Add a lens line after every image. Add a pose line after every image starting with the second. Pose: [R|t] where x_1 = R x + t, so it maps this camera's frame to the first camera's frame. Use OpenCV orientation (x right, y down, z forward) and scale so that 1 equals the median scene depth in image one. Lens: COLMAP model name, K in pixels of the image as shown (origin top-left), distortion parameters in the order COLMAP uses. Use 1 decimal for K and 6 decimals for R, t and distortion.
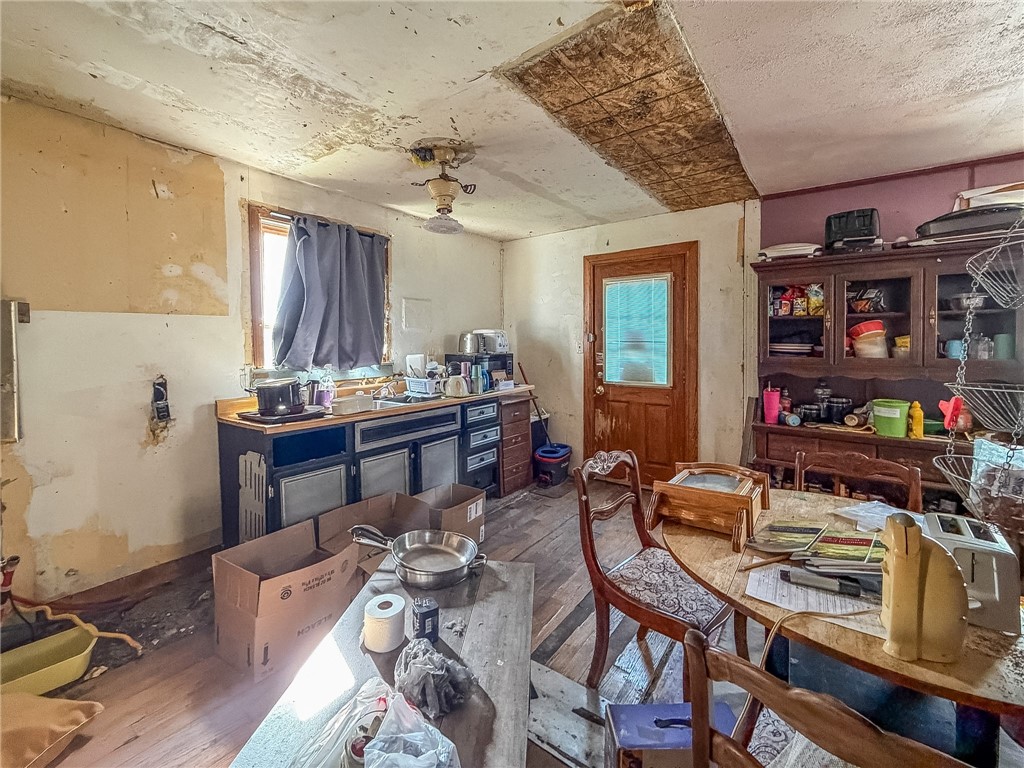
lens RADIAL K [[419.1, 0, 523.0], [0, 419.1, 346.7], [0, 0, 1]] dist [0.002176, -0.000002]
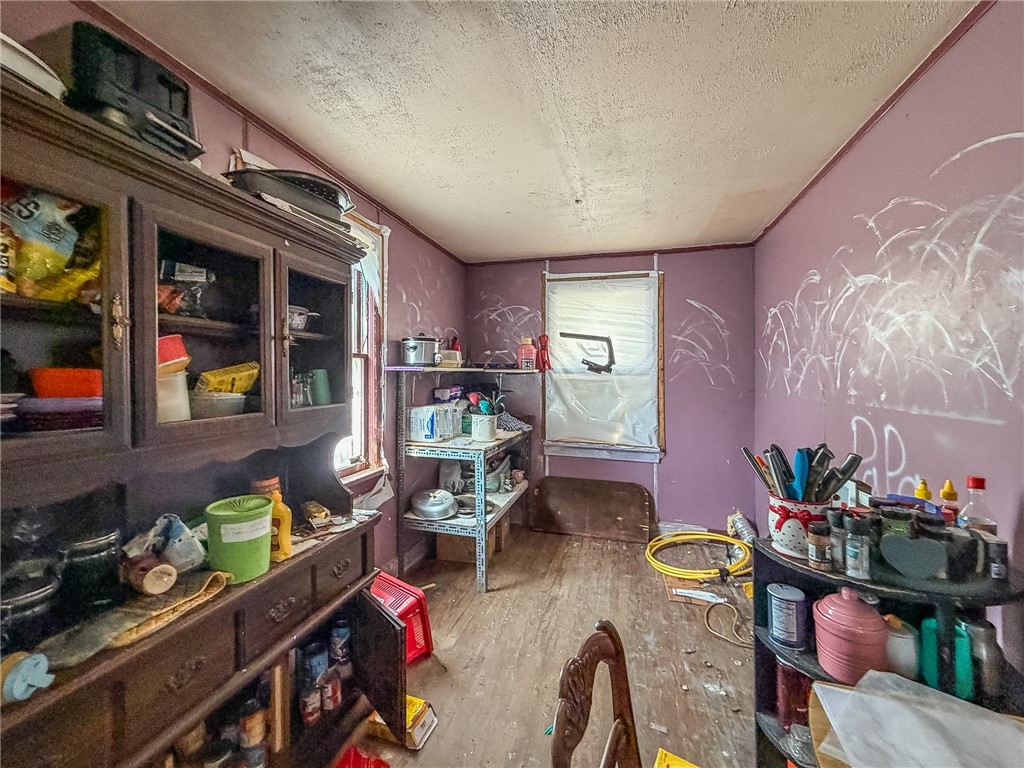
lens RADIAL K [[415.8, 0, 512.8], [0, 415.8, 381.0], [0, 0, 1]] dist [-0.001615, 0.000894]
pose [[-0.327917, -0.010926, 0.944643, 0.296928], [0.017195, 0.999698, 0.017532, -0.014591], [-0.944550, 0.021993, -0.327630, 0.806511]]
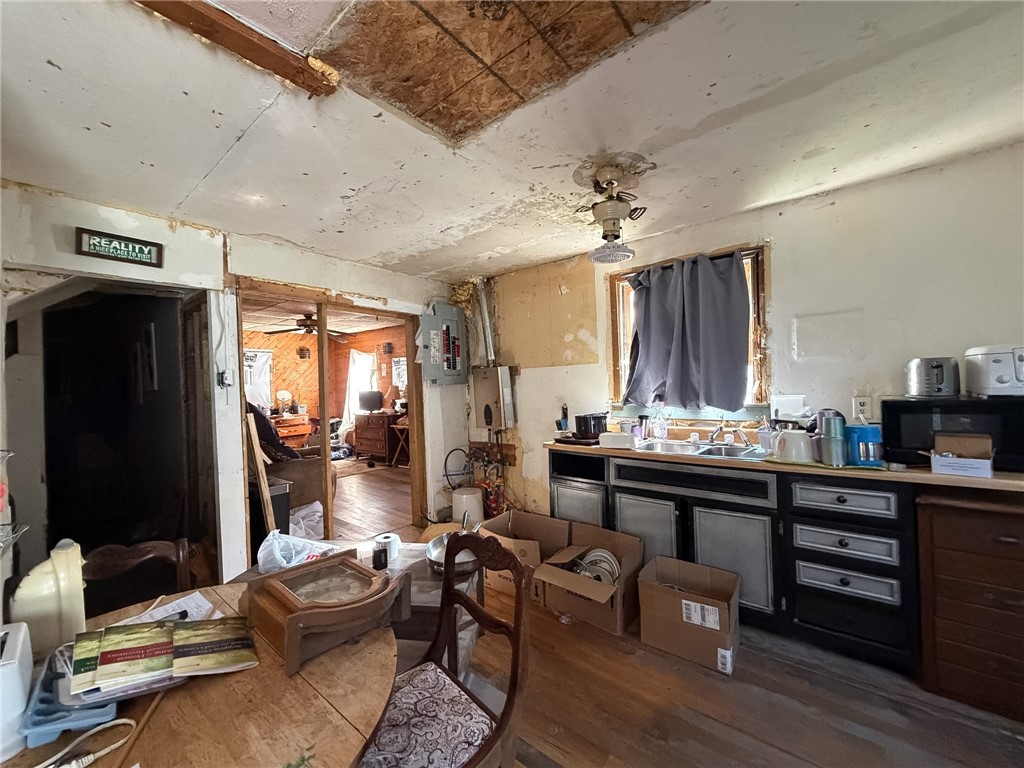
lens RADIAL K [[415.8, 0, 512.7], [0, 415.8, 381.7], [0, 0, 1]] dist [-0.001615, 0.000894]
pose [[-0.057301, 0.002806, -0.998353, 0.619517], [0.019160, 0.999815, 0.001711, -0.018702], [0.998173, -0.019031, -0.057345, 0.727150]]
